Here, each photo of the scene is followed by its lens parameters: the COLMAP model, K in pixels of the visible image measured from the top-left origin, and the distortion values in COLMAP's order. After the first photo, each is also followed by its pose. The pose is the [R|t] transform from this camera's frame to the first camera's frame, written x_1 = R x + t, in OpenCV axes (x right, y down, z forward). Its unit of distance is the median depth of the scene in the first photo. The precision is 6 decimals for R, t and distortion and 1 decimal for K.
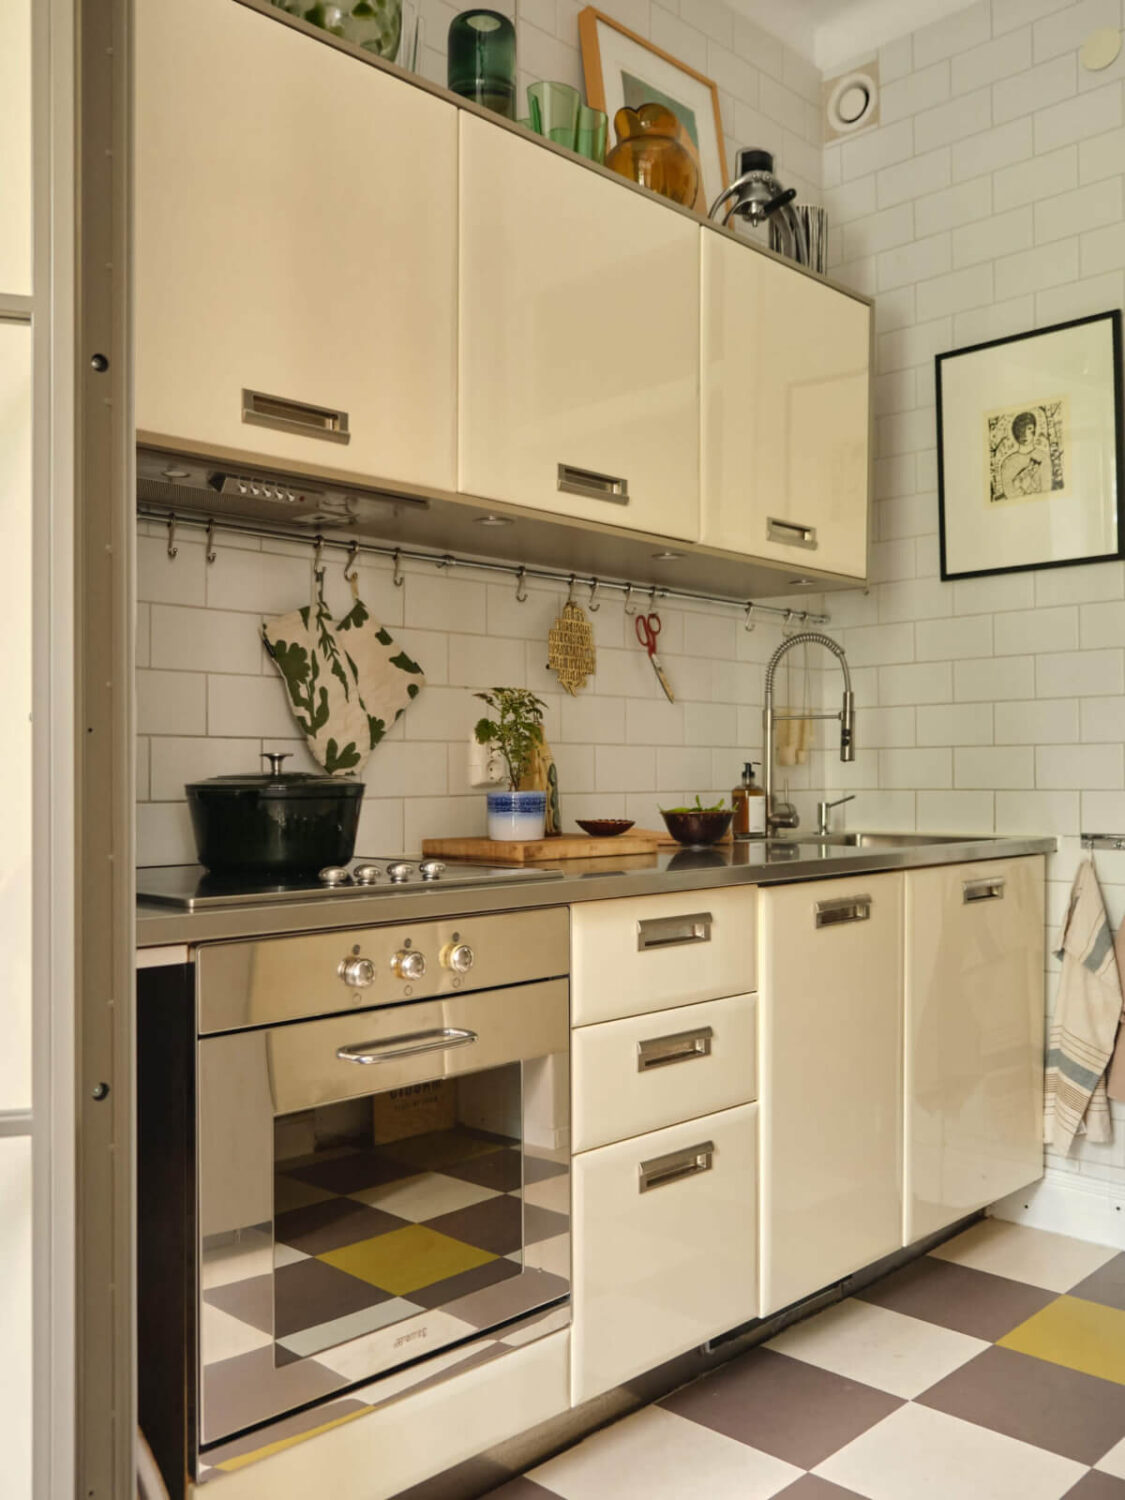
lens RADIAL K [[1288.3, 0, 589.8], [0, 1288.3, 760.5], [0, 0, 1]] dist [-0.019716, -0.008781]
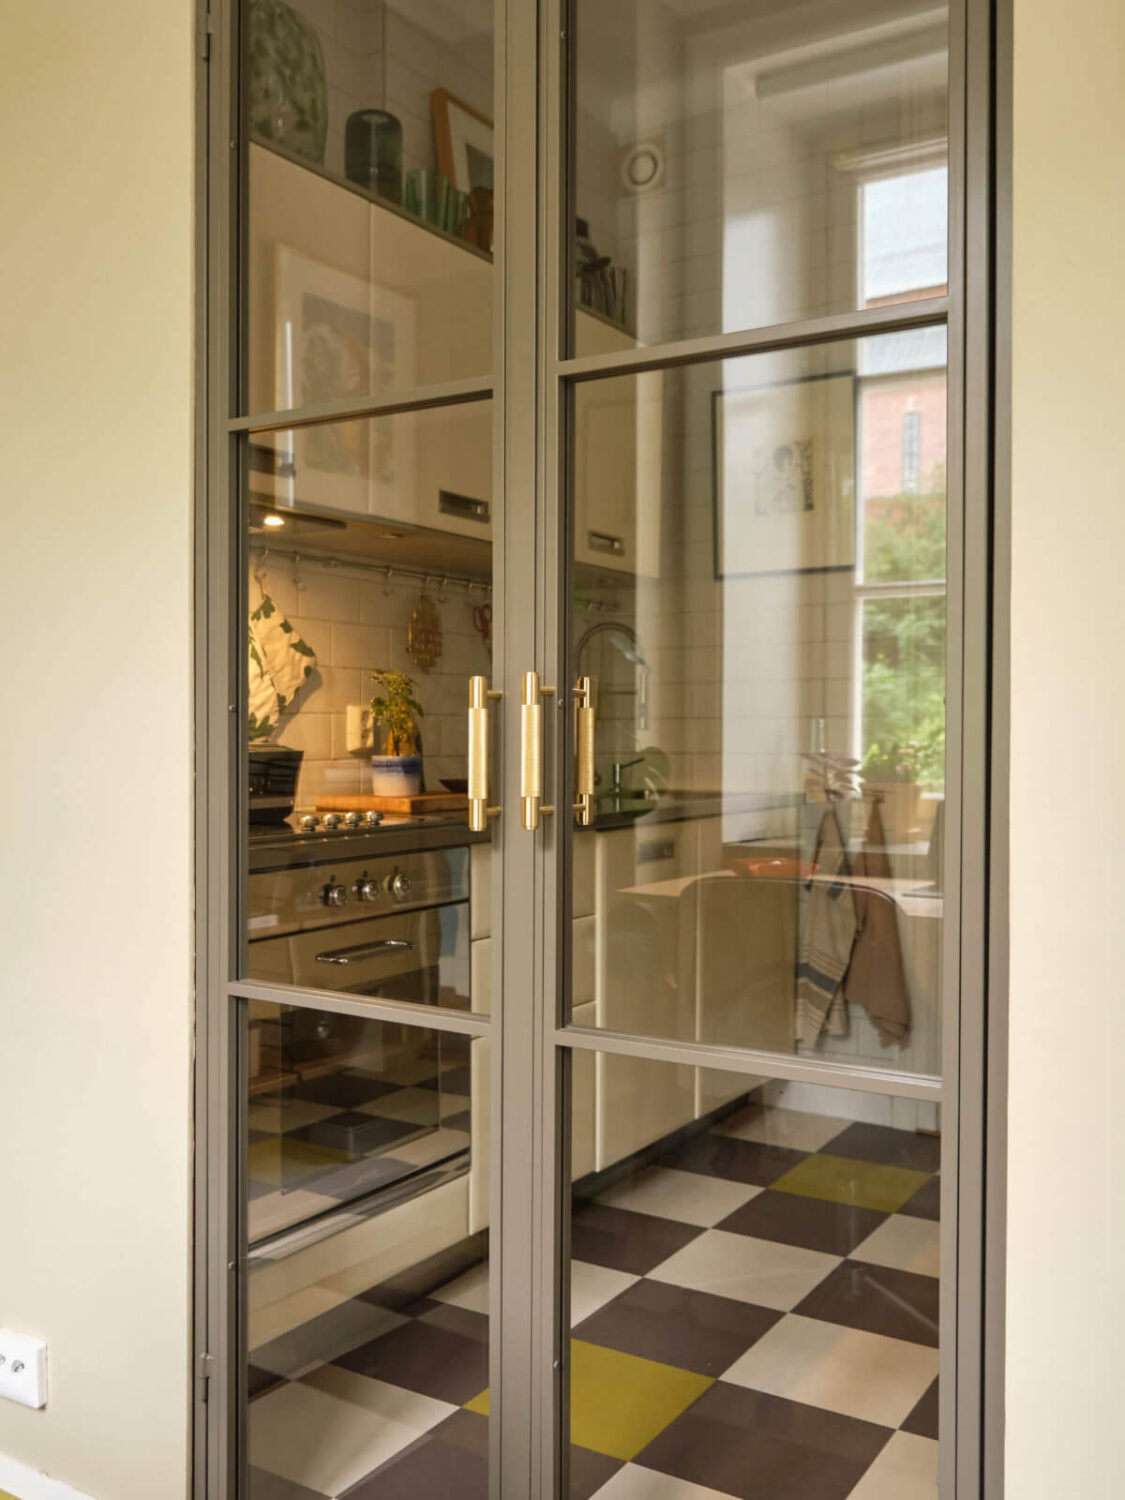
lens RADIAL K [[1346.1, 0, 556.5], [0, 1346.1, 720.0], [0, 0, 1]] dist [-0.007975, -0.021551]
pose [[0.979762, 0.006866, 0.200048, -0.134947], [-0.007595, 0.999967, 0.002876, -0.011997], [-0.200021, -0.004337, 0.979782, -0.226521]]
